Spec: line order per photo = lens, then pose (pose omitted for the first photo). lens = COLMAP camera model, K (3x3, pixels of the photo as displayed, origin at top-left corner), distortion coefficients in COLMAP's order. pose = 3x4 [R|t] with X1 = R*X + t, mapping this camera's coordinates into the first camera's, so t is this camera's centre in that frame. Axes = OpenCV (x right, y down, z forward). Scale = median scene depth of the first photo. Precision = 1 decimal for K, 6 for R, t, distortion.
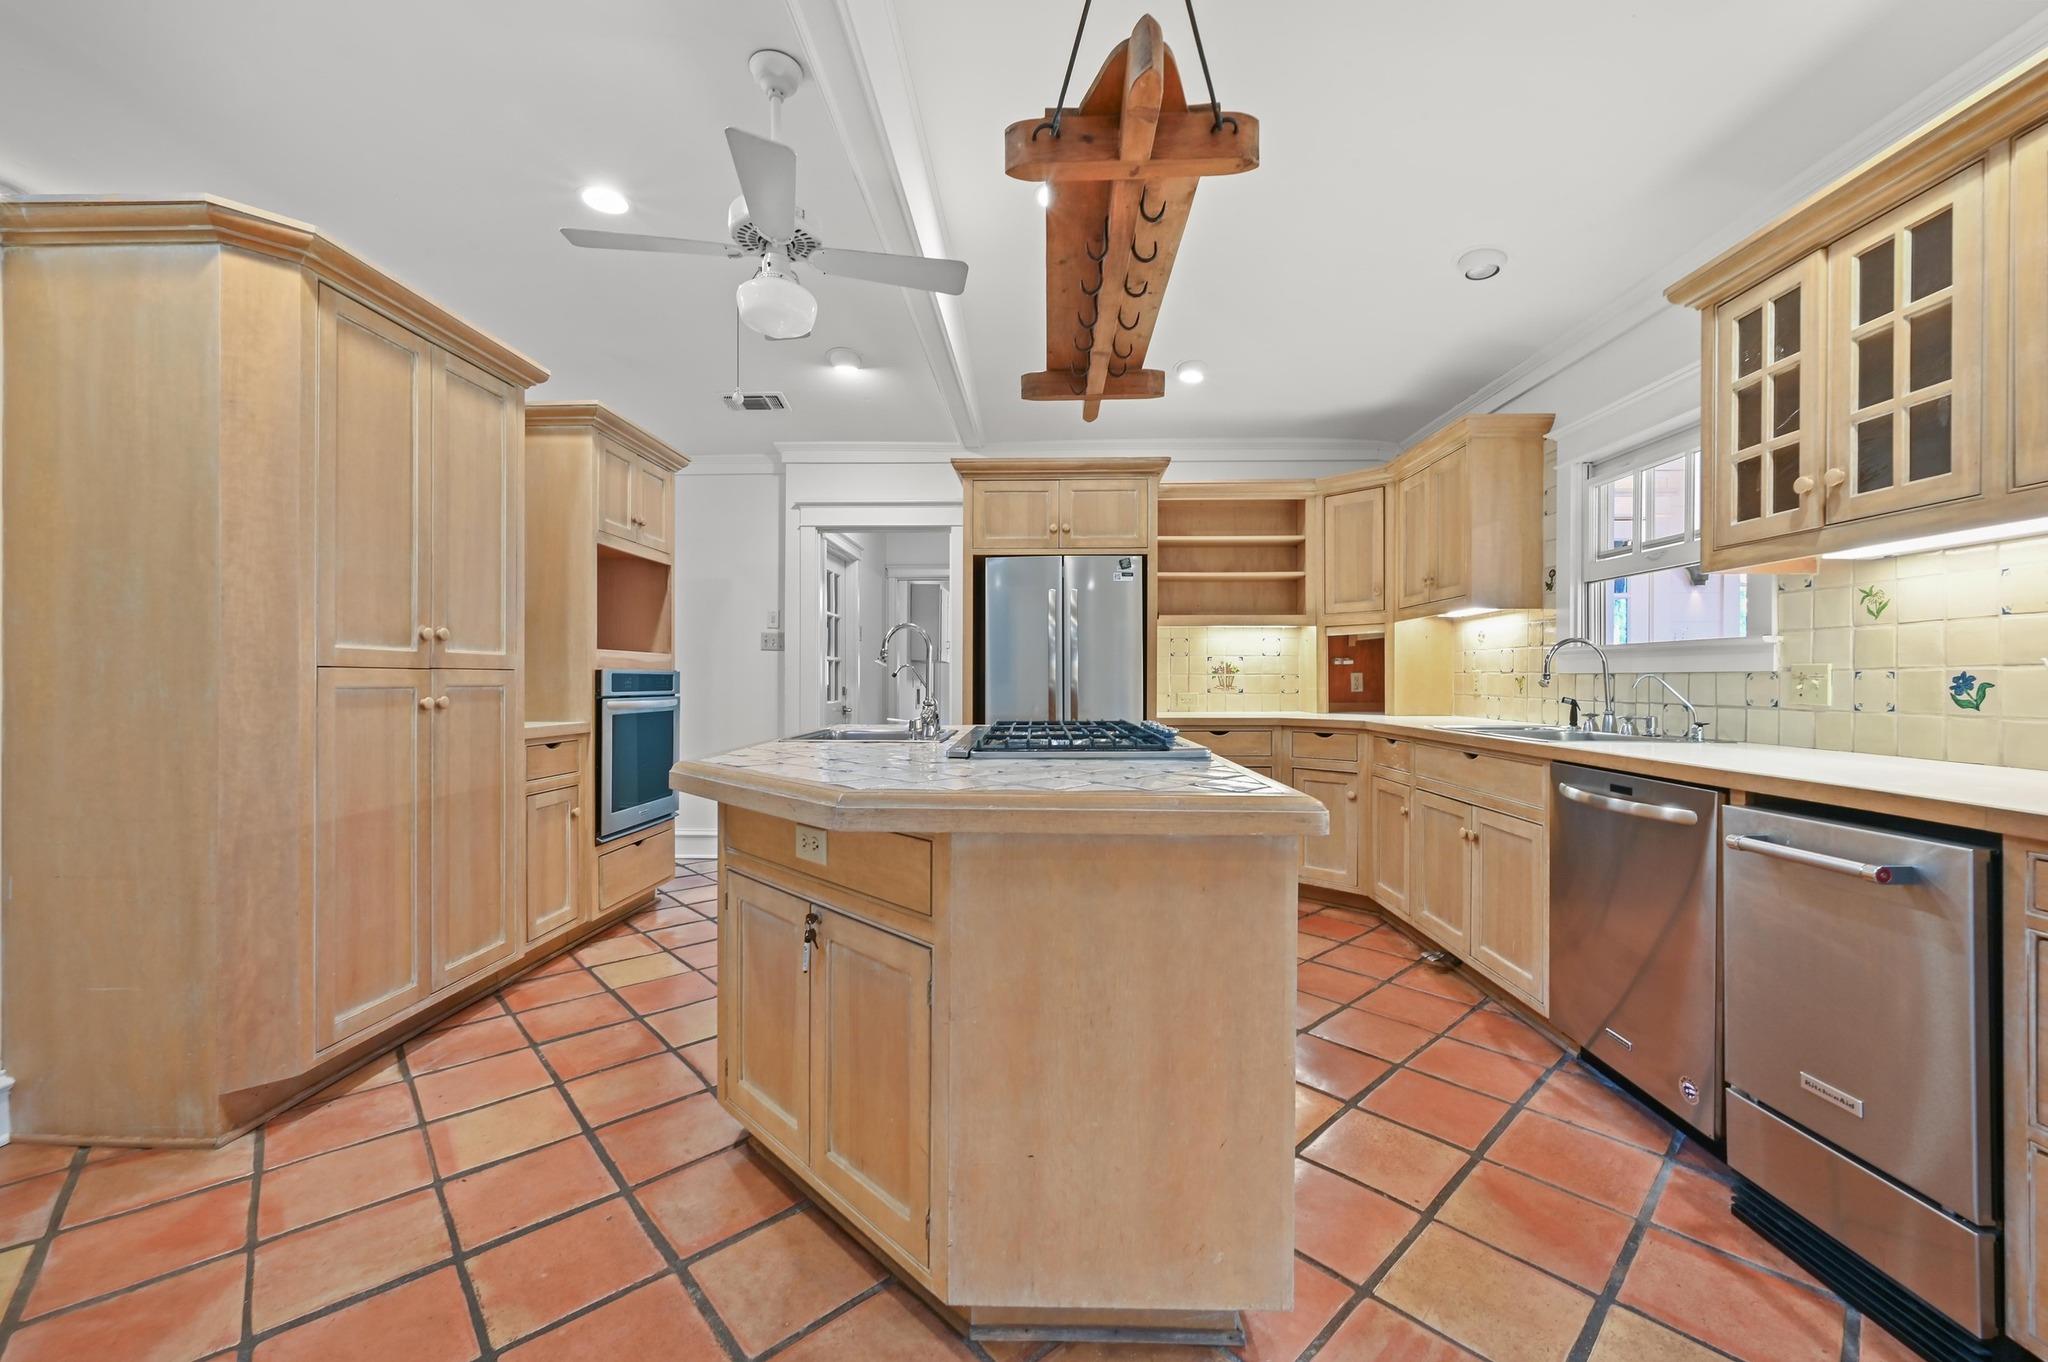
lens RADIAL K [[809.0, 0, 1040.6], [0, 809.0, 677.6], [0, 0, 1]] dist [-0.001926, 0.000887]
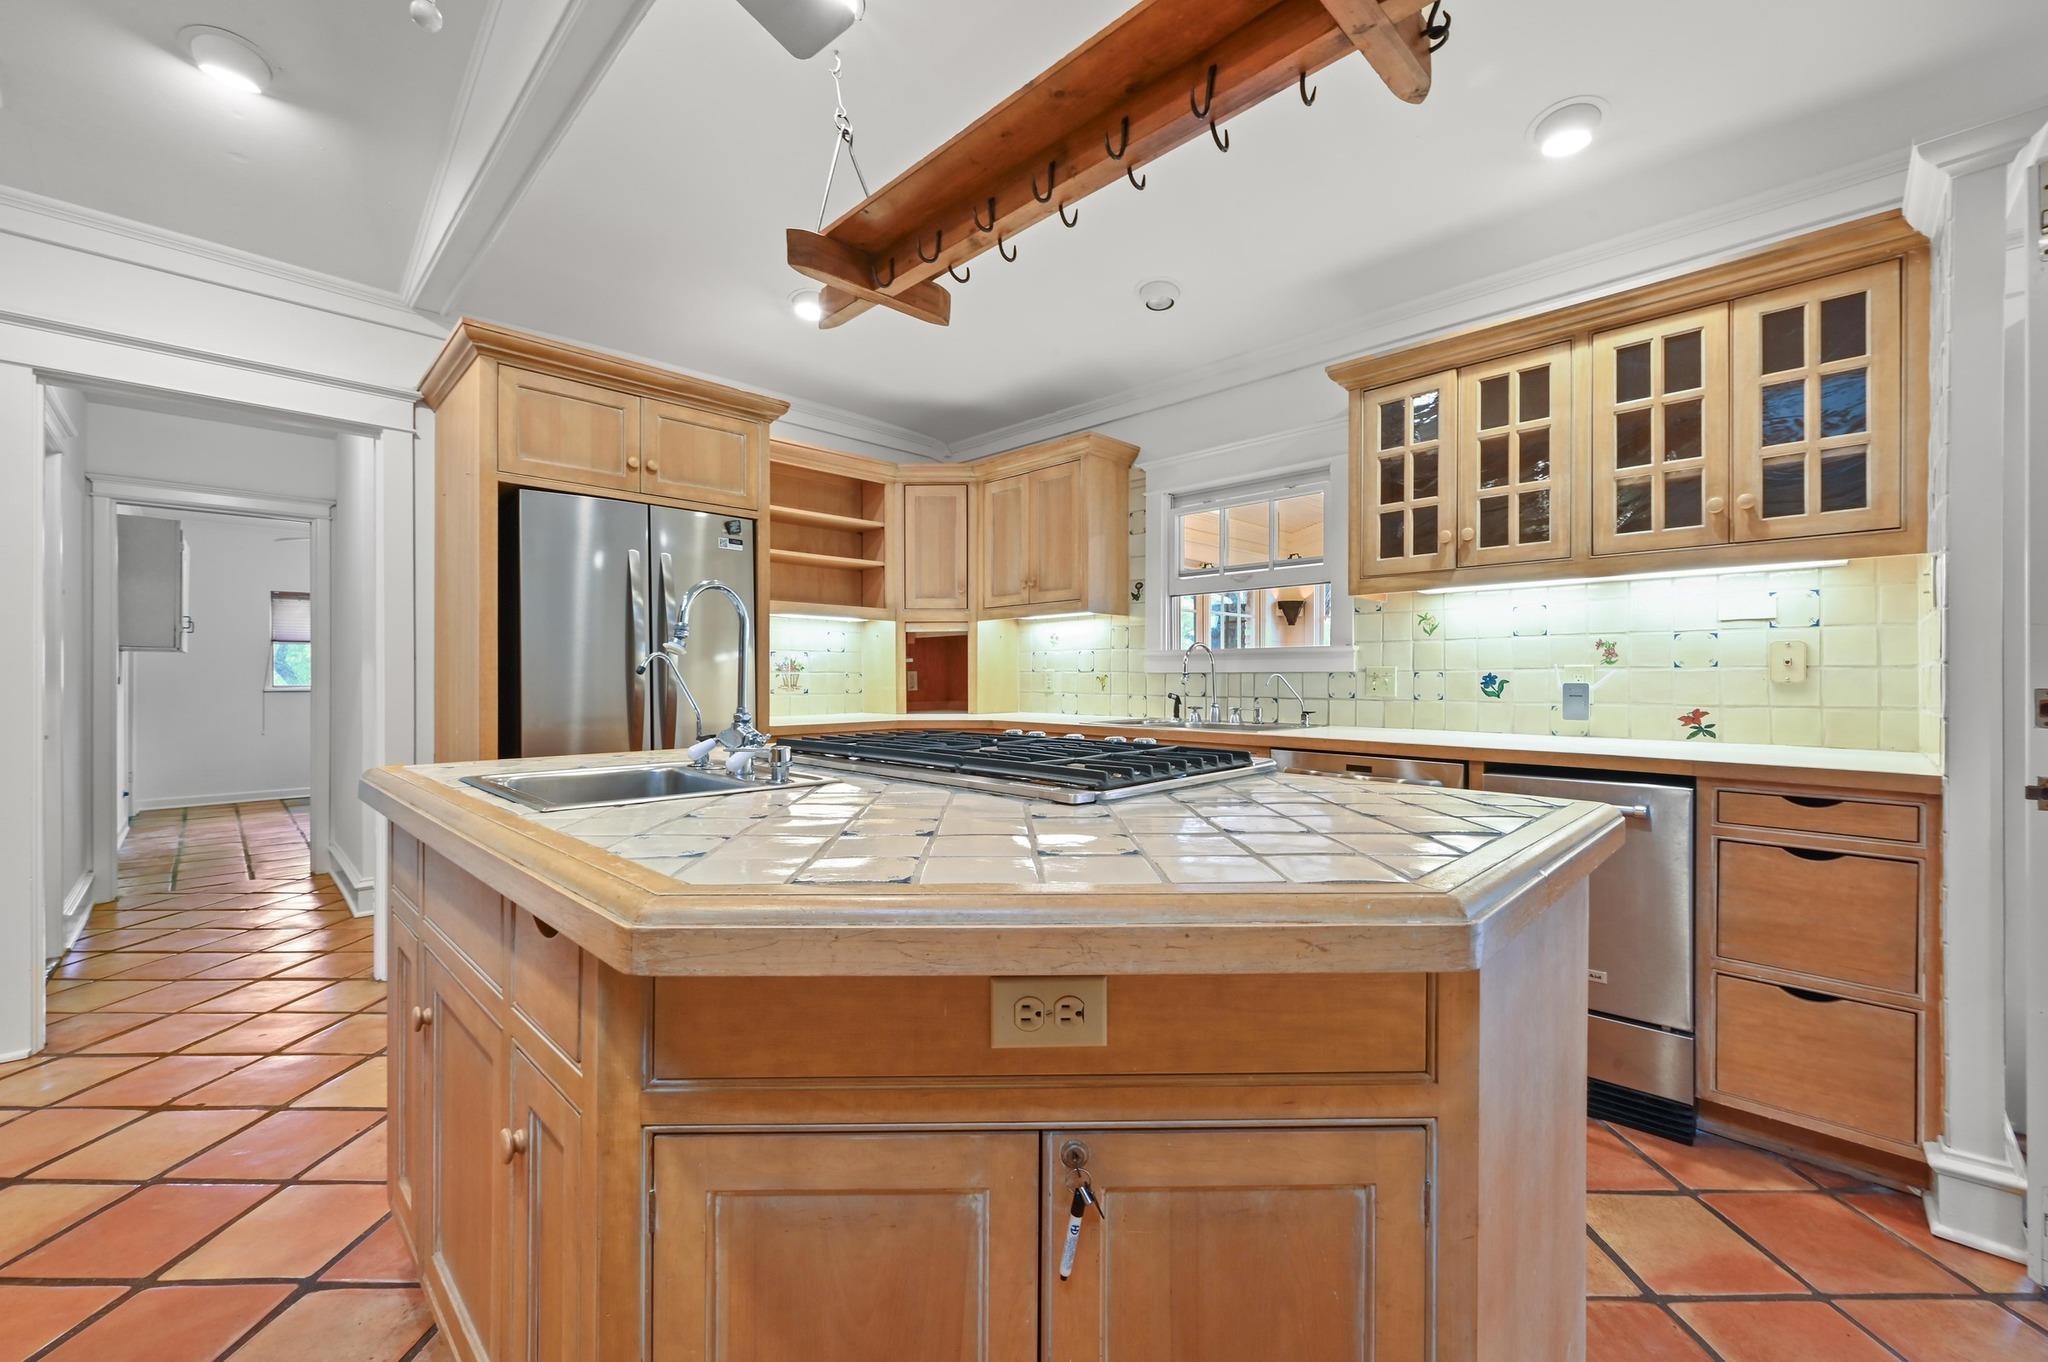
lens RADIAL K [[809.0, 0, 1038.1], [0, 809.0, 677.1], [0, 0, 1]] dist [-0.001926, 0.000887]
pose [[0.690773, 0.000643, 0.723071, -0.341240], [-0.001763, 0.999998, 0.000795, 0.000734], [-0.723069, -0.001824, 0.690773, 0.352451]]
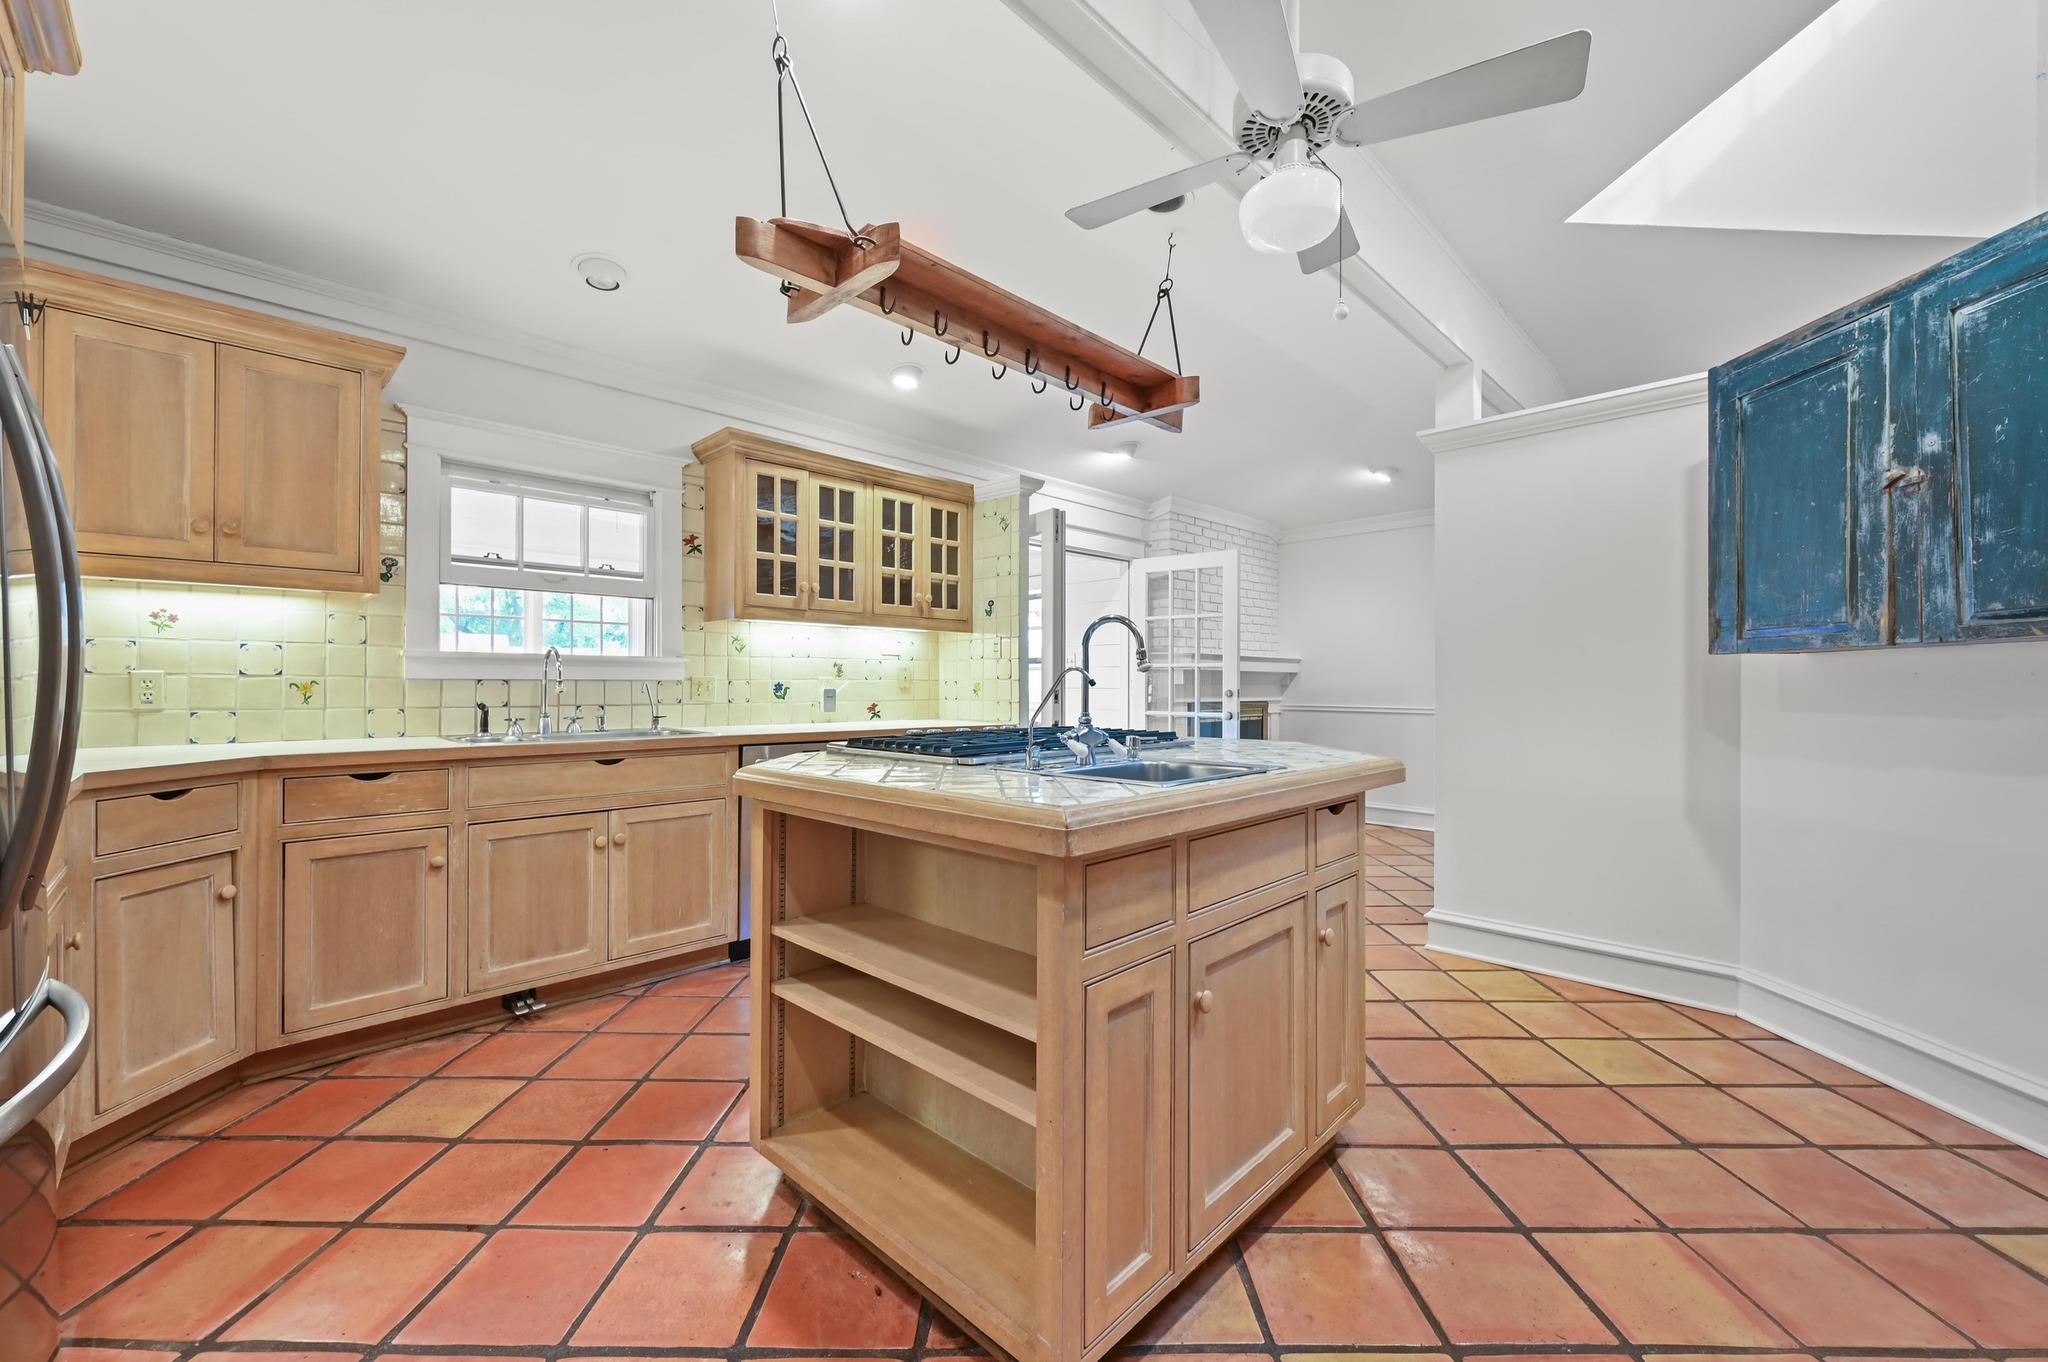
lens RADIAL K [[809.0, 0, 1013.5], [0, 809.0, 681.6], [0, 0, 1]] dist [-0.001926, 0.000887]
pose [[-0.709183, -0.000273, 0.705024, -0.513476], [-0.004346, 0.999983, -0.003984, -0.001525], [-0.705011, -0.005890, -0.709172, 1.305573]]
